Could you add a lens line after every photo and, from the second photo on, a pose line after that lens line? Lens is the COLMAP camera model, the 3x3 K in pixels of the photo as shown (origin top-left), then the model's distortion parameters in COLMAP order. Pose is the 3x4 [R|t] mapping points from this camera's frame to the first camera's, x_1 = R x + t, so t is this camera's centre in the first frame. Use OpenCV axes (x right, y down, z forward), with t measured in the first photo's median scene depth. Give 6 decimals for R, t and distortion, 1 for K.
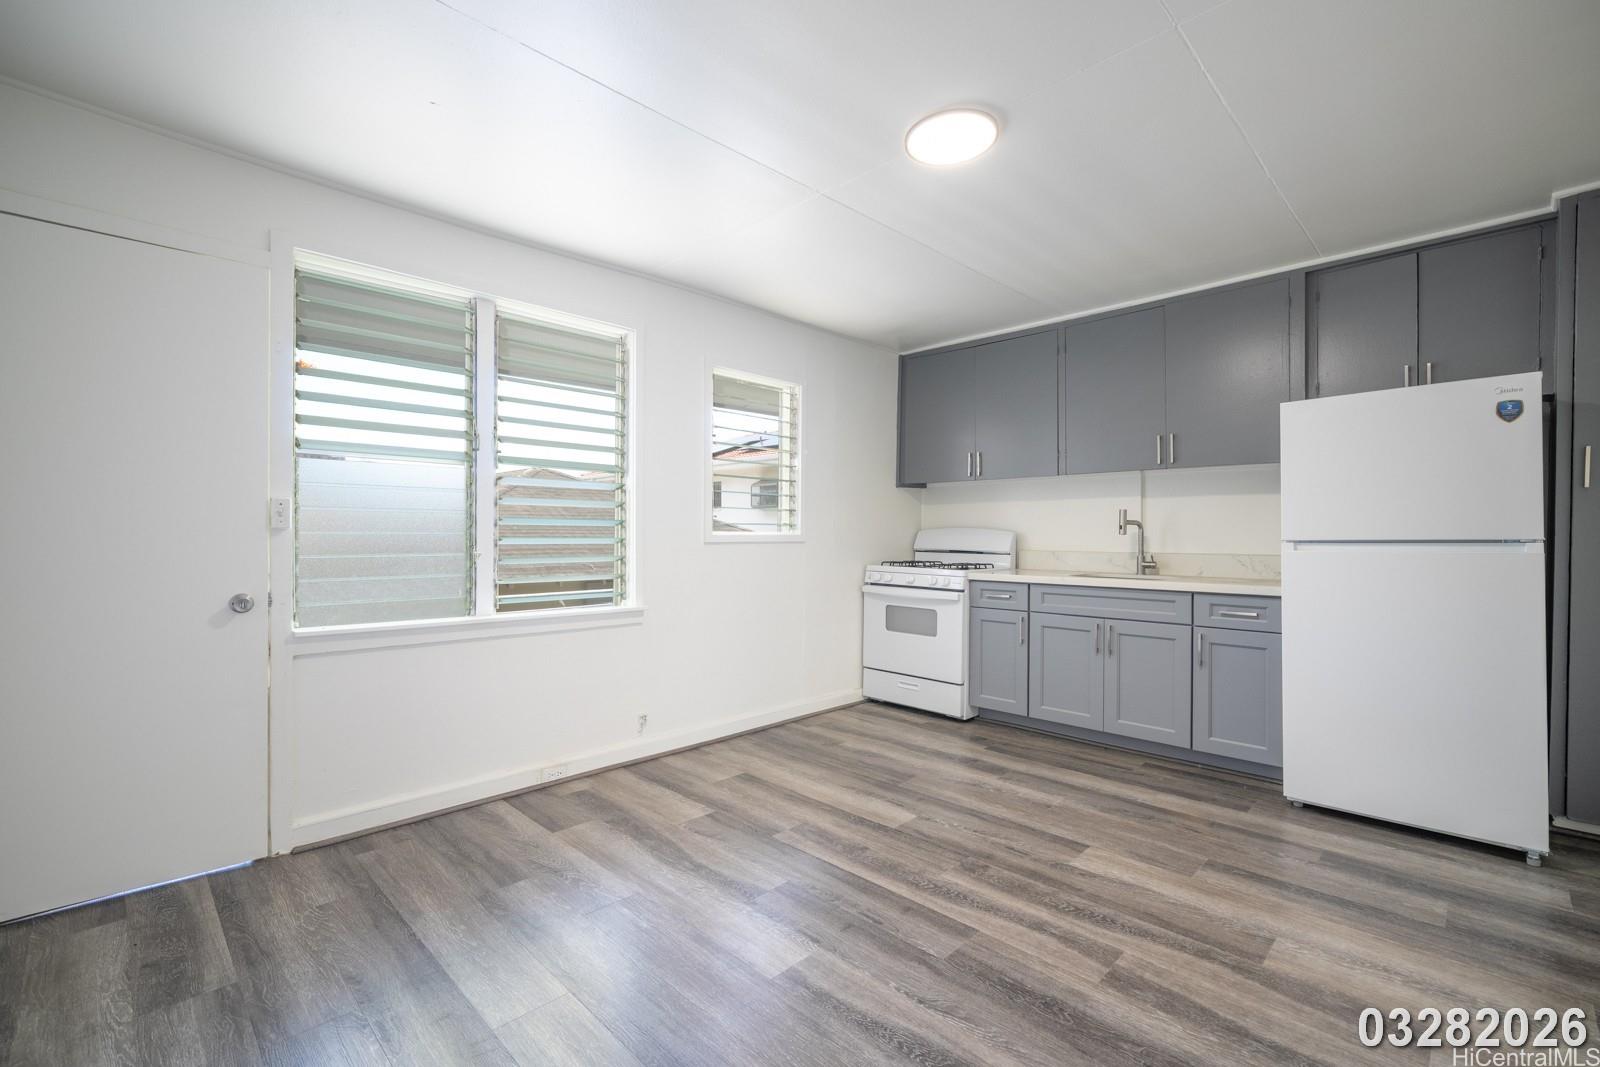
lens RADIAL K [[700.4, 0, 792.4], [0, 700.4, 535.8], [0, 0, 1]] dist [0.001325, -0.000255]
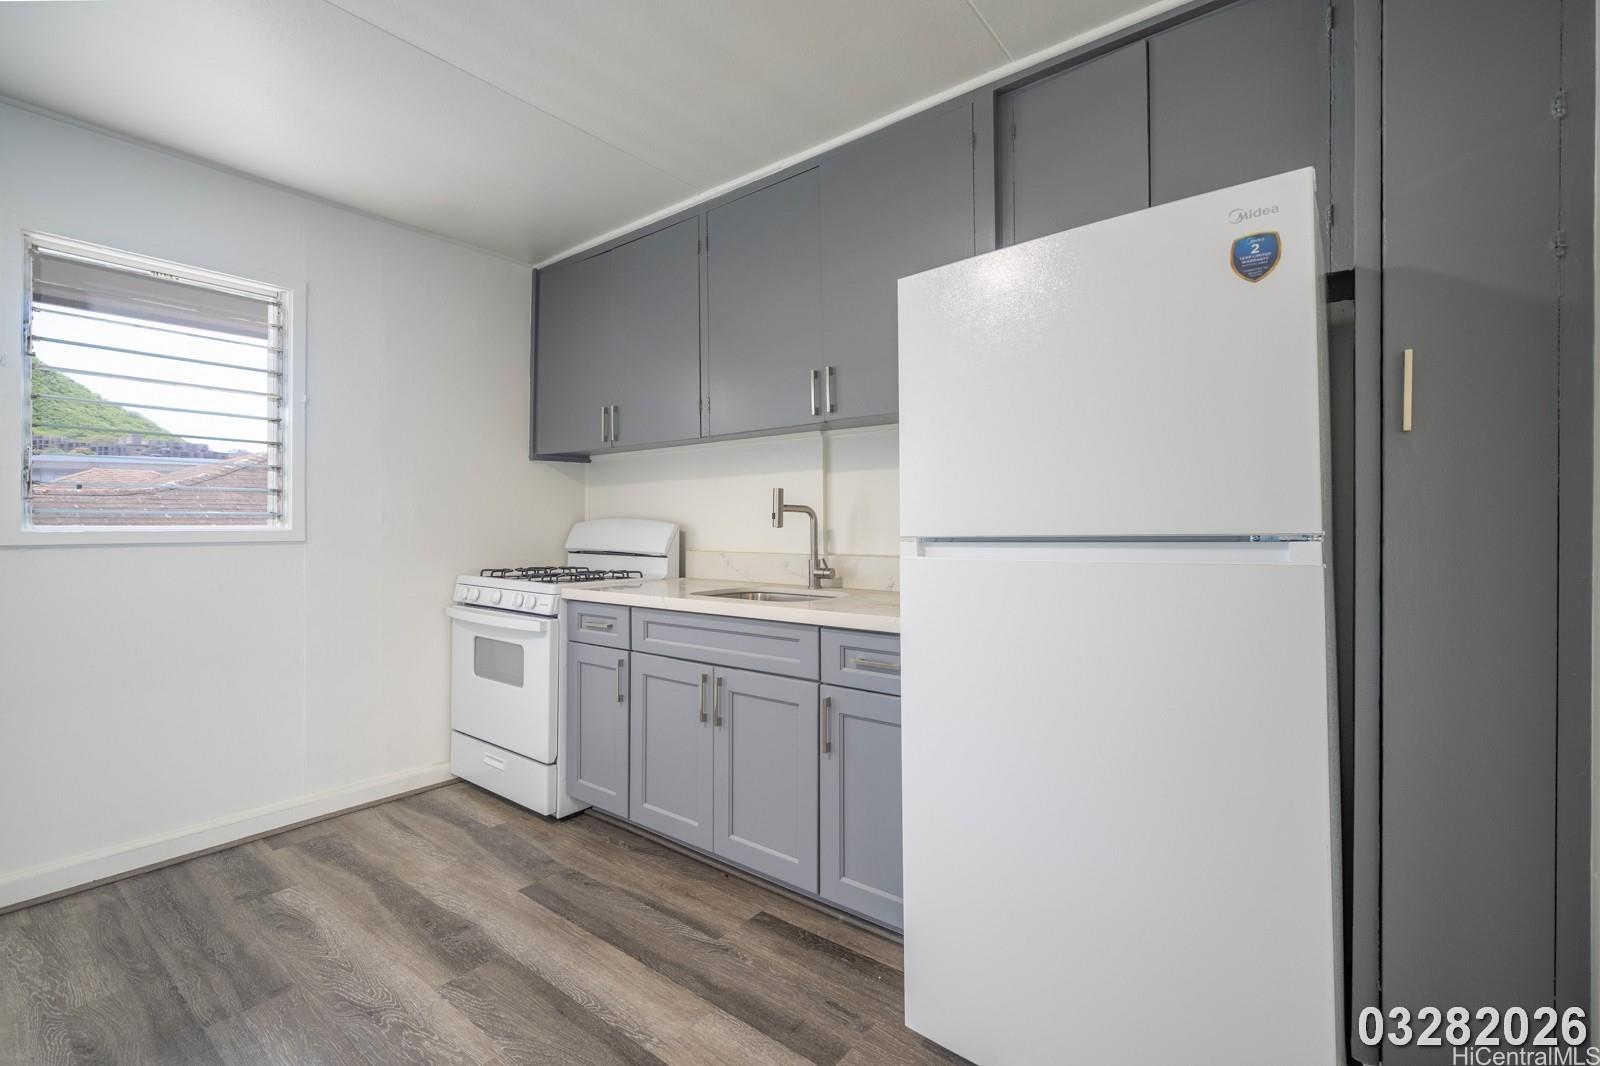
lens RADIAL K [[700.4, 0, 798.6], [0, 700.4, 521.4], [0, 0, 1]] dist [0.001325, -0.000255]
pose [[0.993061, -0.004782, 0.117499, 0.470858], [0.006132, 0.999919, -0.011130, 0.000047], [-0.117437, 0.011773, 0.993011, 0.406786]]
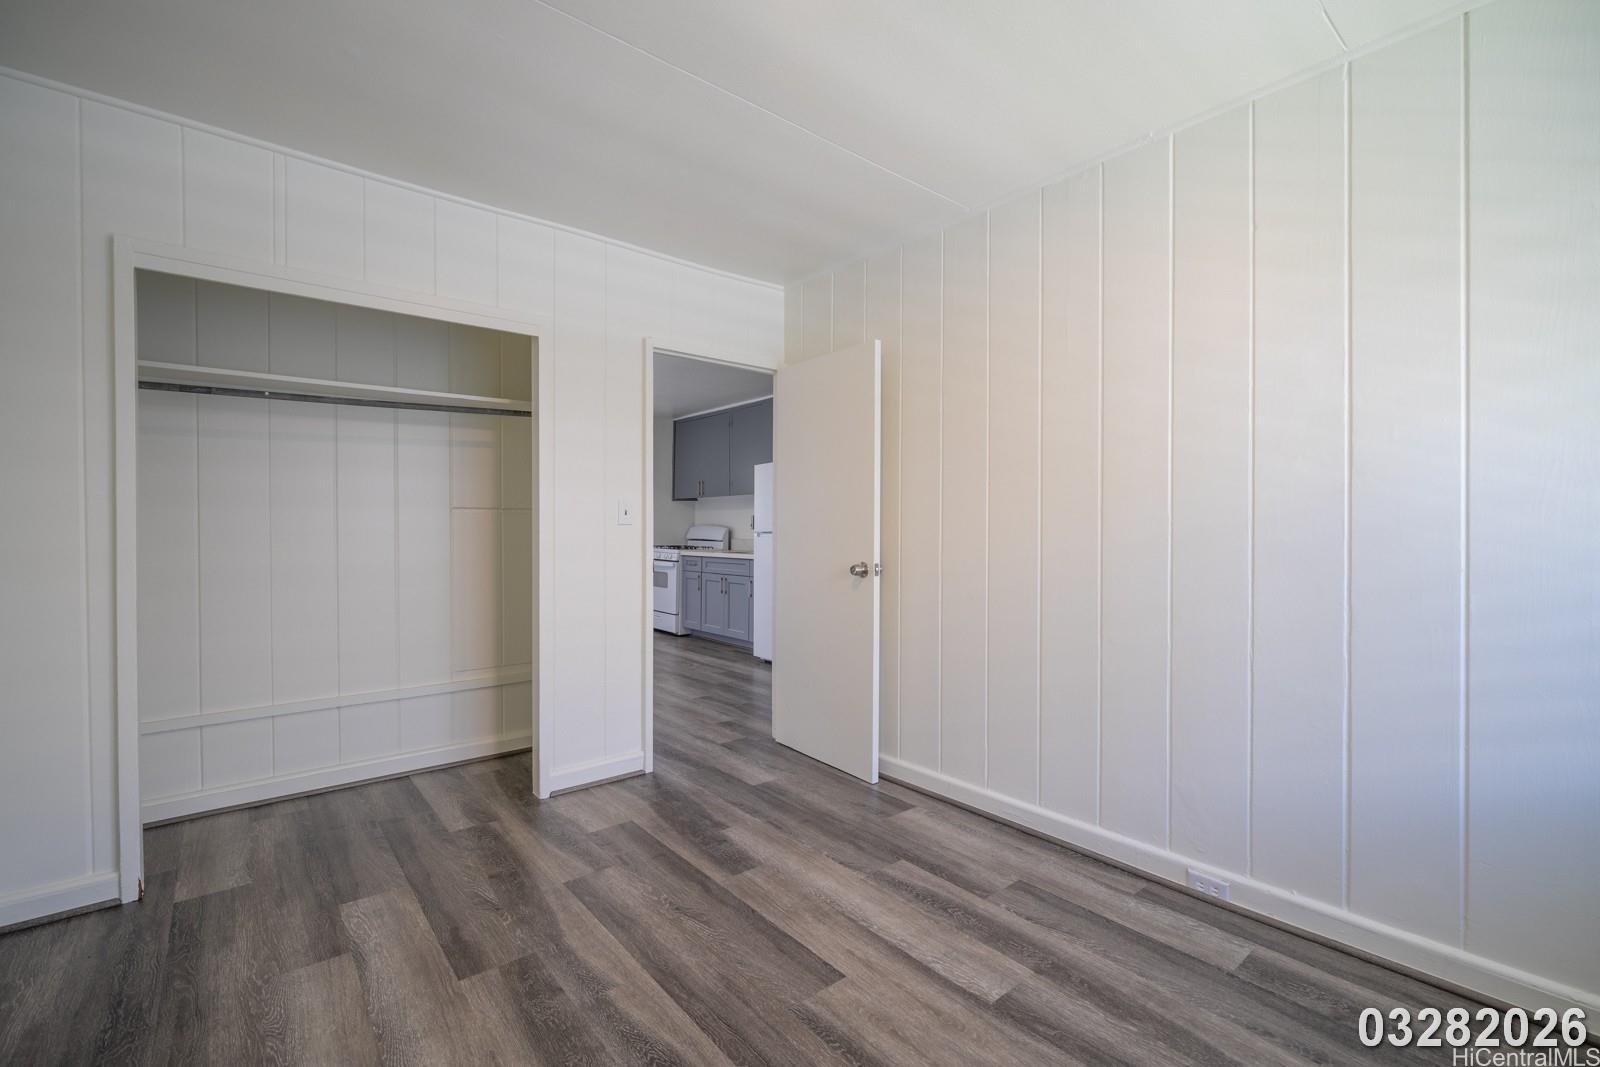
lens RADIAL K [[700.4, 0, 800.3], [0, 700.4, 530.0], [0, 0, 1]] dist [0.001325, -0.000255]
pose [[0.995065, -0.000957, -0.099217, 0.871853], [0.000733, 0.999997, -0.002298, 0.004340], [0.099219, 0.002214, 0.995063, -0.864277]]
